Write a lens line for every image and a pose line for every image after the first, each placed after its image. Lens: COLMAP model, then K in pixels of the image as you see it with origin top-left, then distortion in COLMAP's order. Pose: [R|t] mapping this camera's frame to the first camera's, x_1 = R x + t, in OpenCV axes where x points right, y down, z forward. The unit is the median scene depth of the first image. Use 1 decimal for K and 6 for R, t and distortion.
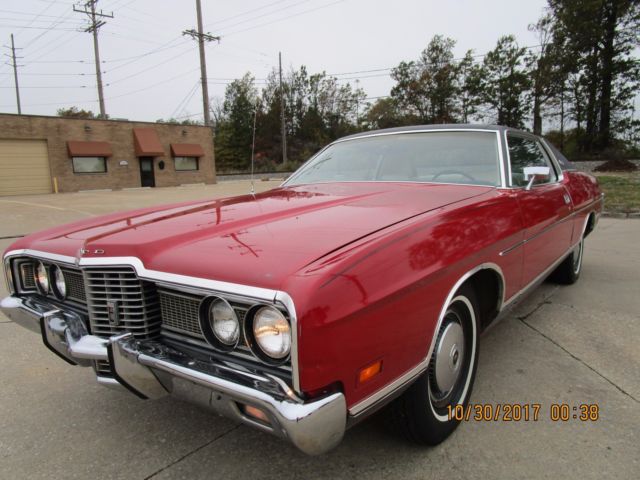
lens RADIAL K [[456.6, 0, 315.9], [0, 456.6, 248.8], [0, 0, 1]] dist [-0.057227, 0.039127]
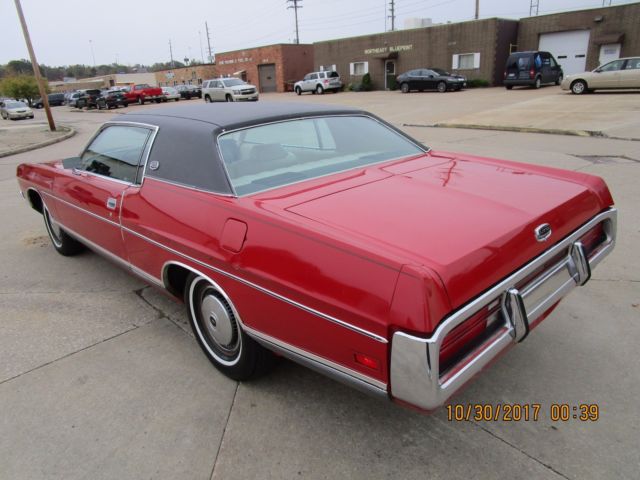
lens RADIAL K [[456.6, 0, 315.9], [0, 456.6, 248.8], [0, 0, 1]] dist [-0.057227, 0.039127]
pose [[-0.130121, 0.387439, -0.912666, 0.132290], [-0.115133, 0.908361, 0.402026, -0.042748], [0.984791, 0.157390, -0.073590, 0.143520]]
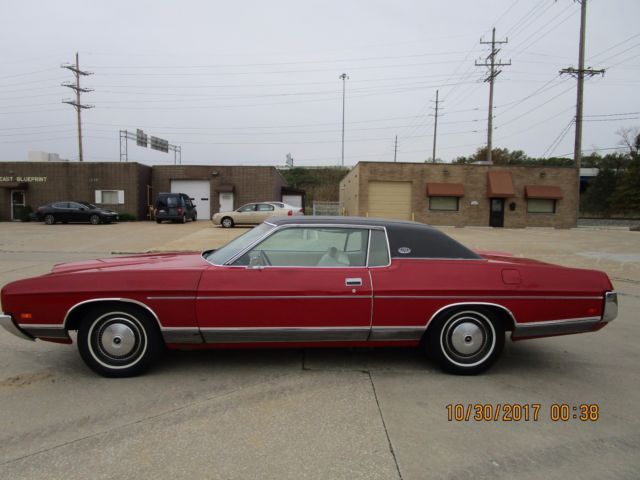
lens RADIAL K [[456.6, 0, 315.9], [0, 456.6, 248.8], [0, 0, 1]] dist [-0.057227, 0.039127]
pose [[0.660288, 0.106769, -0.743385, 0.131725], [-0.162629, 0.986683, -0.002738, -0.016893], [0.733193, 0.122704, 0.668859, 0.012809]]
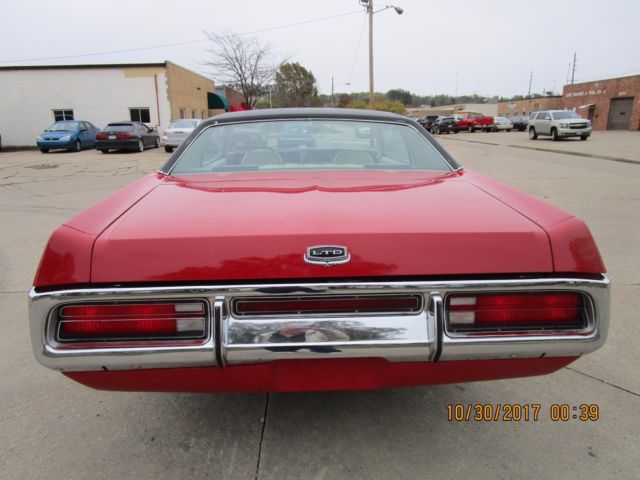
lens RADIAL K [[456.6, 0, 315.9], [0, 456.6, 248.8], [0, 0, 1]] dist [-0.057227, 0.039127]
pose [[-0.748707, 0.219184, -0.625617, 0.103004], [-0.079795, 0.907094, 0.413294, -0.043386], [0.658081, 0.359358, -0.661658, 0.195279]]
